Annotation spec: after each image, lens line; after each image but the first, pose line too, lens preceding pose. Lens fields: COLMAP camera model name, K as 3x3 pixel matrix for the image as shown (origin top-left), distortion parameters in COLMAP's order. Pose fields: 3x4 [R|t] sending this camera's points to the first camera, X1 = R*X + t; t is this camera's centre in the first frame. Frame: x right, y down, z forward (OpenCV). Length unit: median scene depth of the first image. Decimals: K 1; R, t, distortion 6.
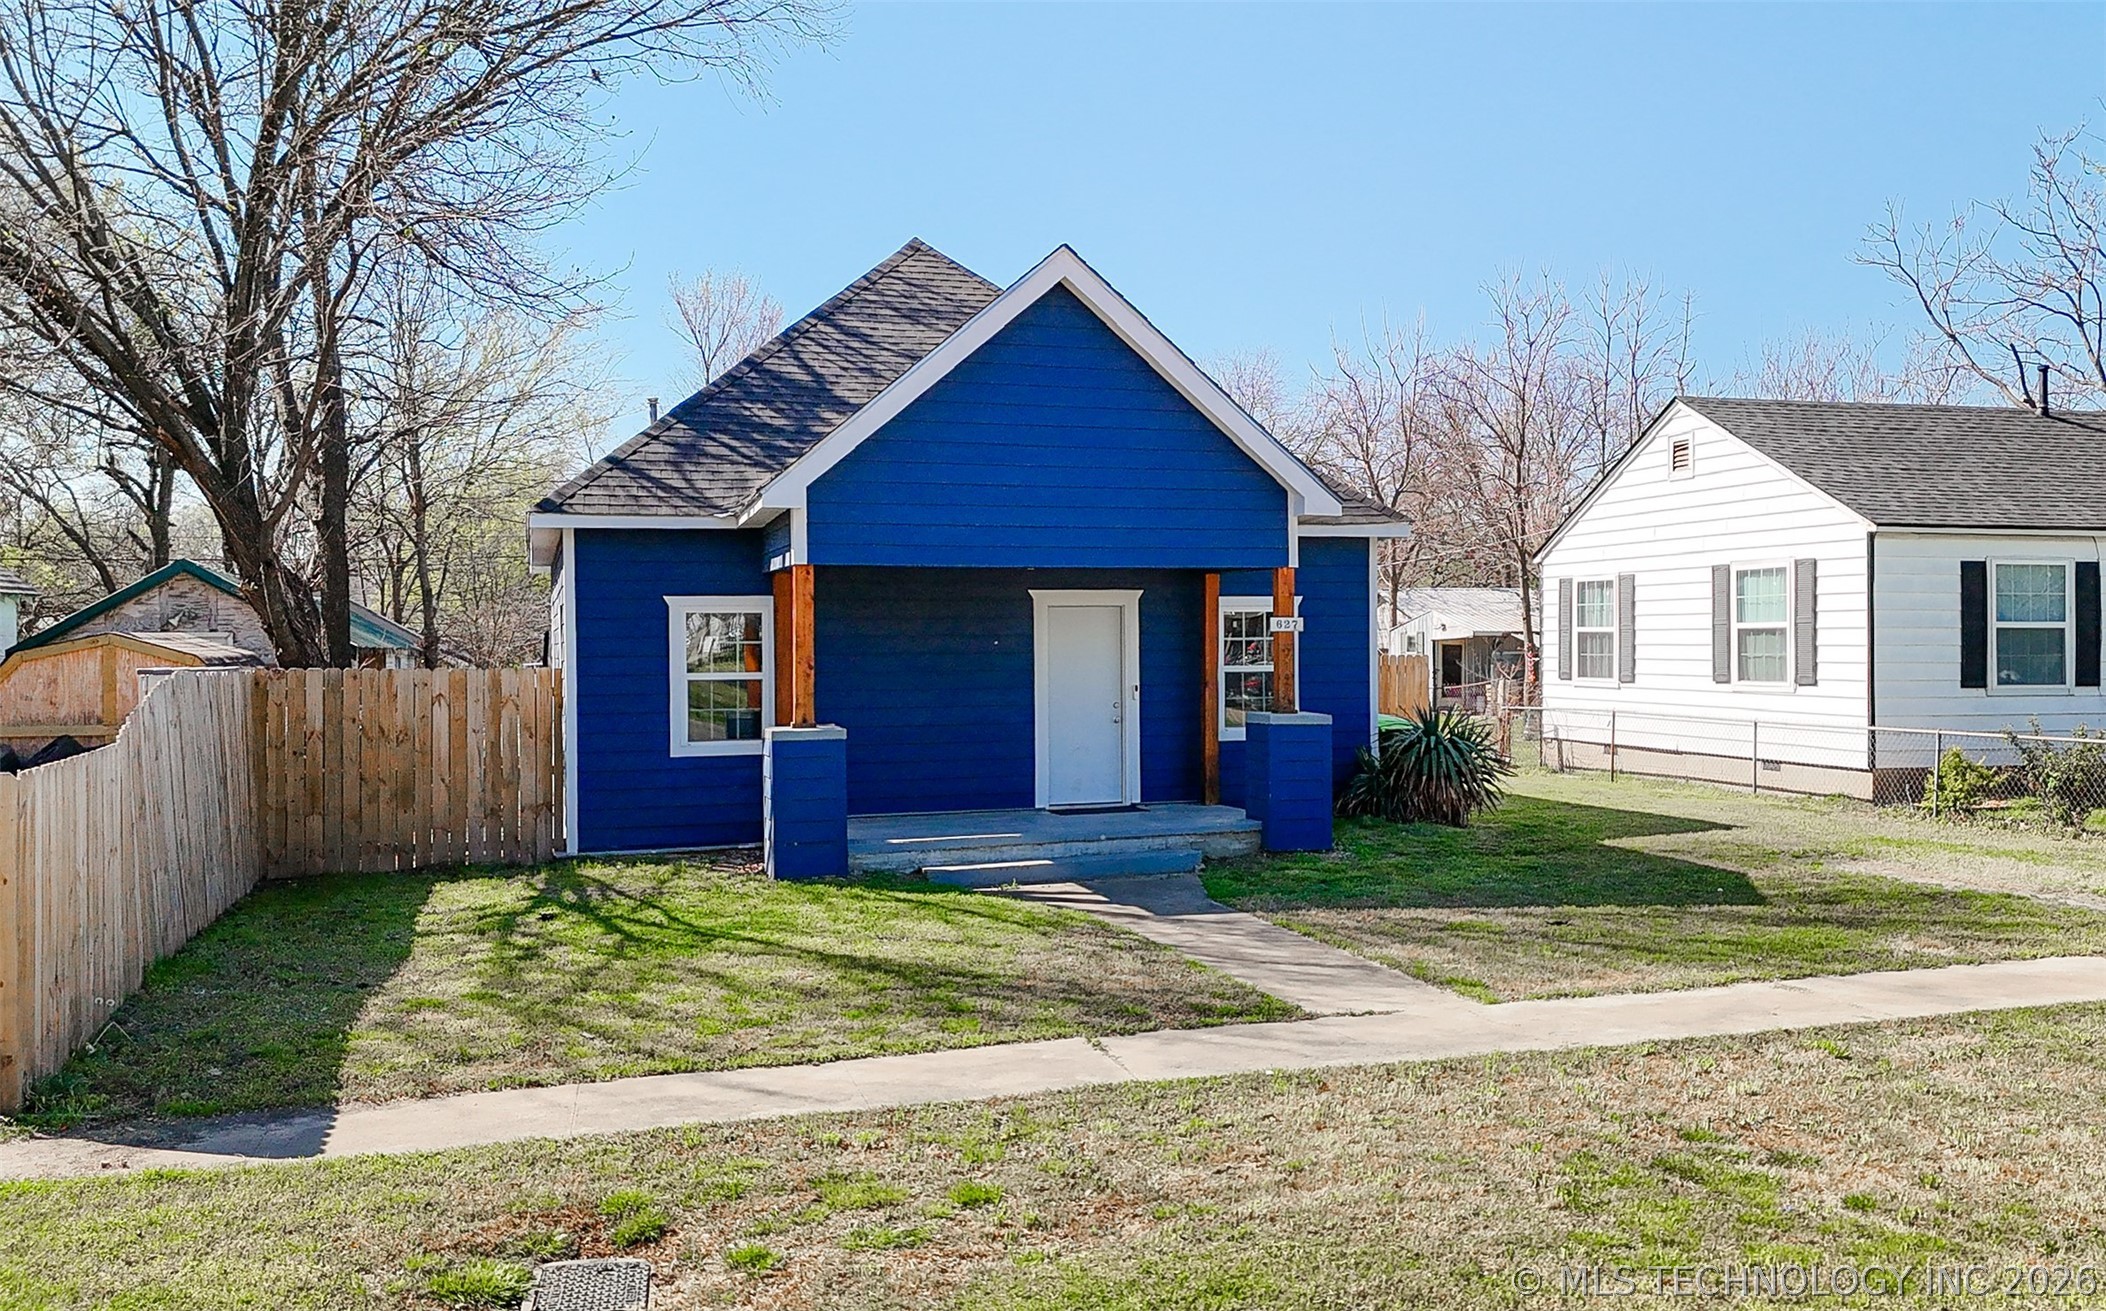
lens RADIAL K [[1937.3, 0, 1164.7], [0, 1937.3, 658.8], [0, 0, 1]] dist [0.111217, -0.001335]
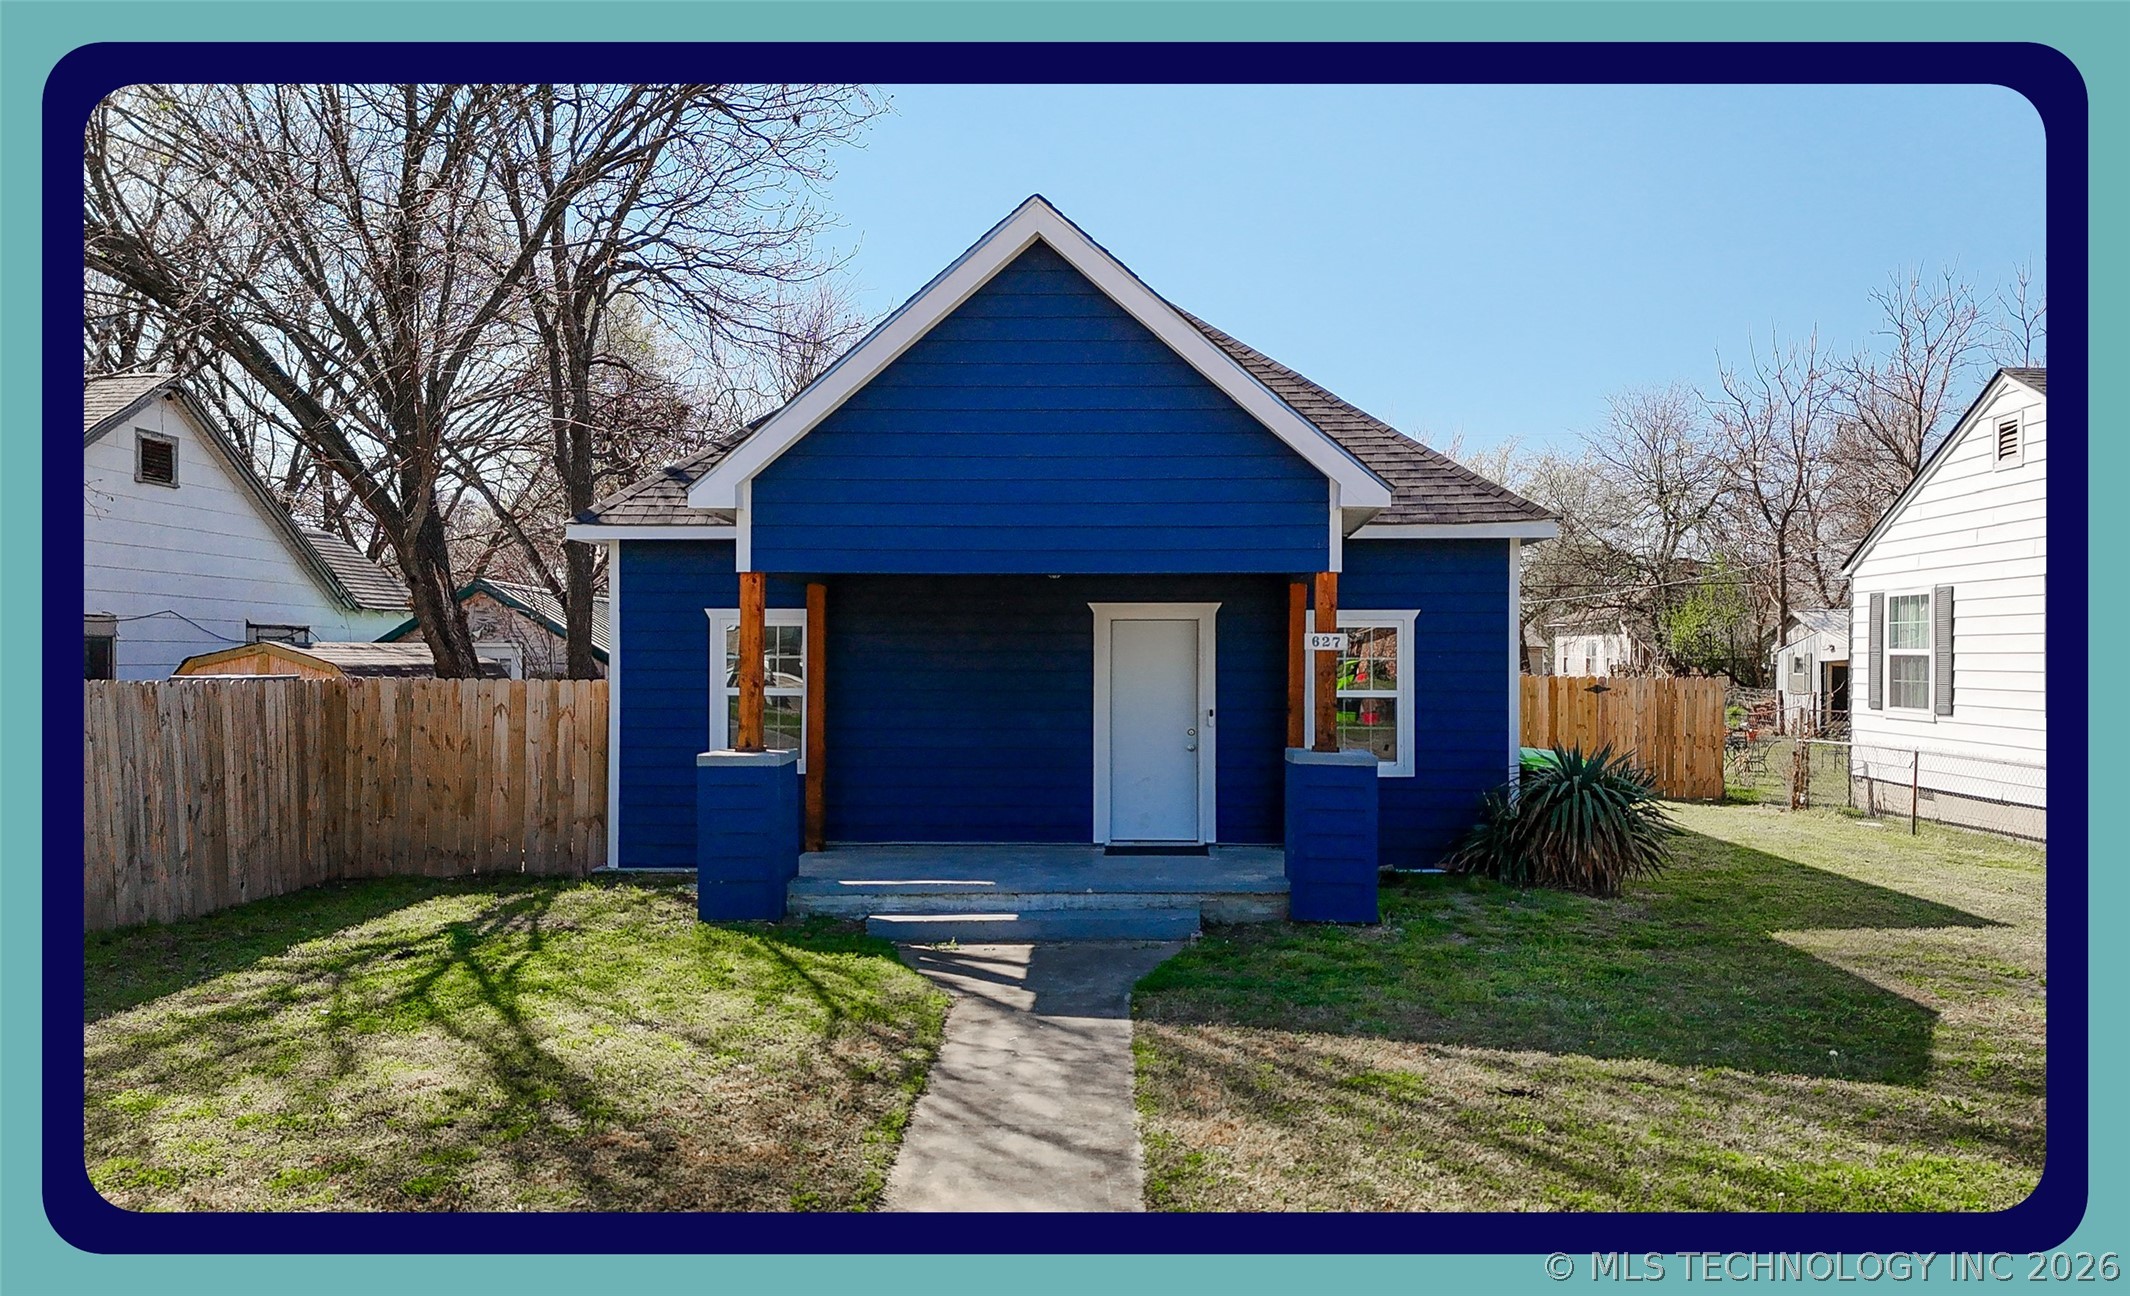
lens RADIAL K [[1544.4, 0, 1065.0], [0, 1544.4, 648.0], [0, 0, 1]] dist [0.057762, -0.005286]
pose [[0.931890, 0.008381, -0.362645, 0.178514], [-0.013476, 0.999843, -0.011521, -0.005555], [0.362491, 0.015623, 0.931856, 0.319198]]
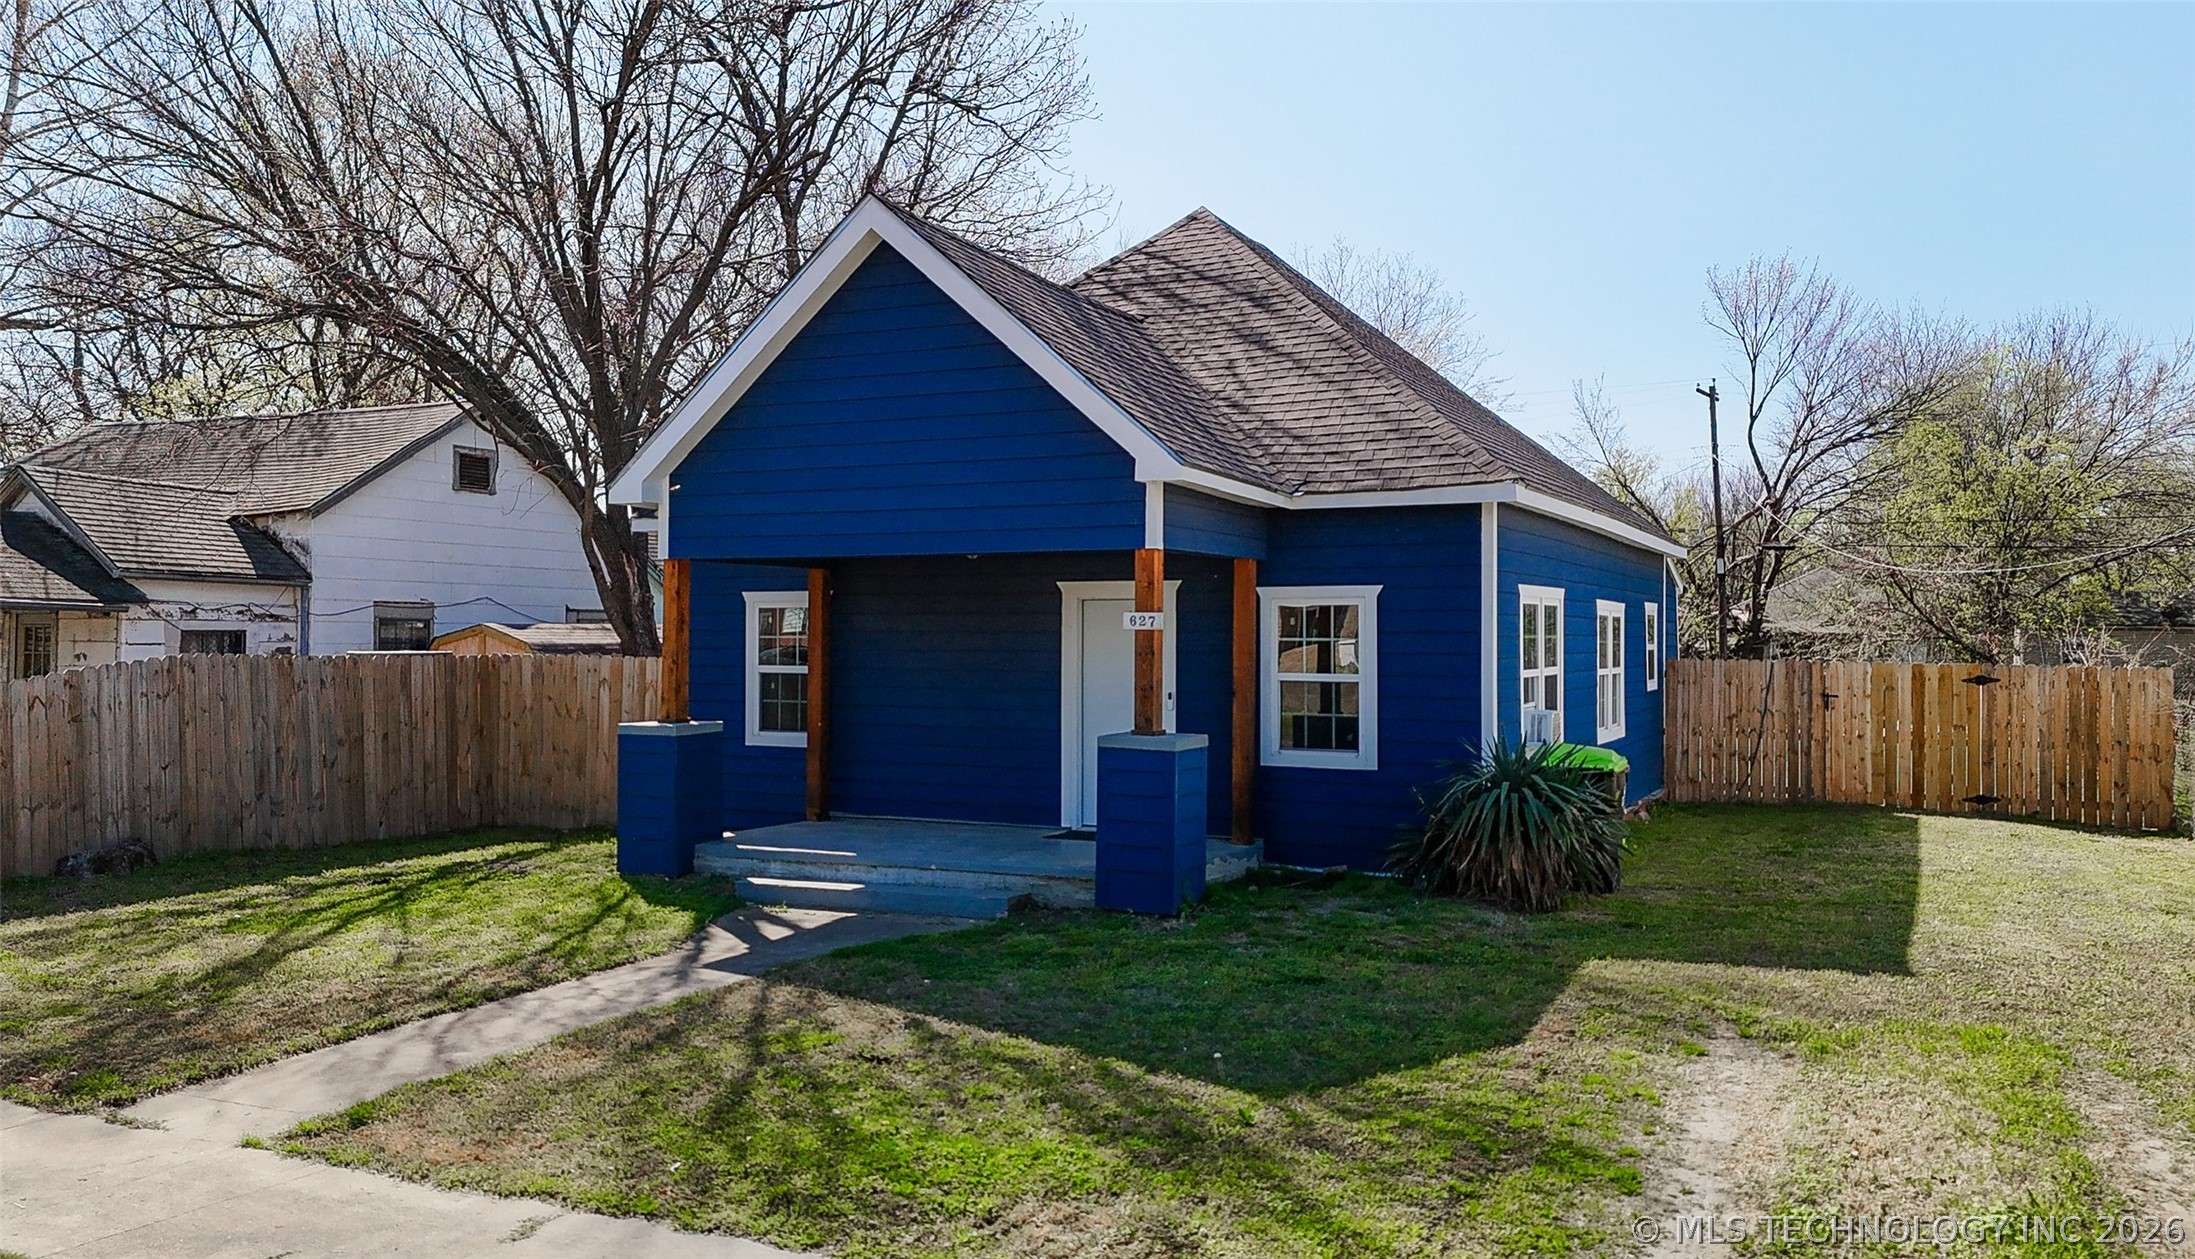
lens RADIAL K [[1706.9, 0, 1043.2], [0, 1706.9, 628.6], [0, 0, 1]] dist [0.054661, -0.002387]
pose [[0.685229, 0.007217, -0.728292, 0.488970], [-0.016065, 0.999857, -0.005207, -0.009593], [0.728151, 0.015268, 0.685247, 0.450924]]
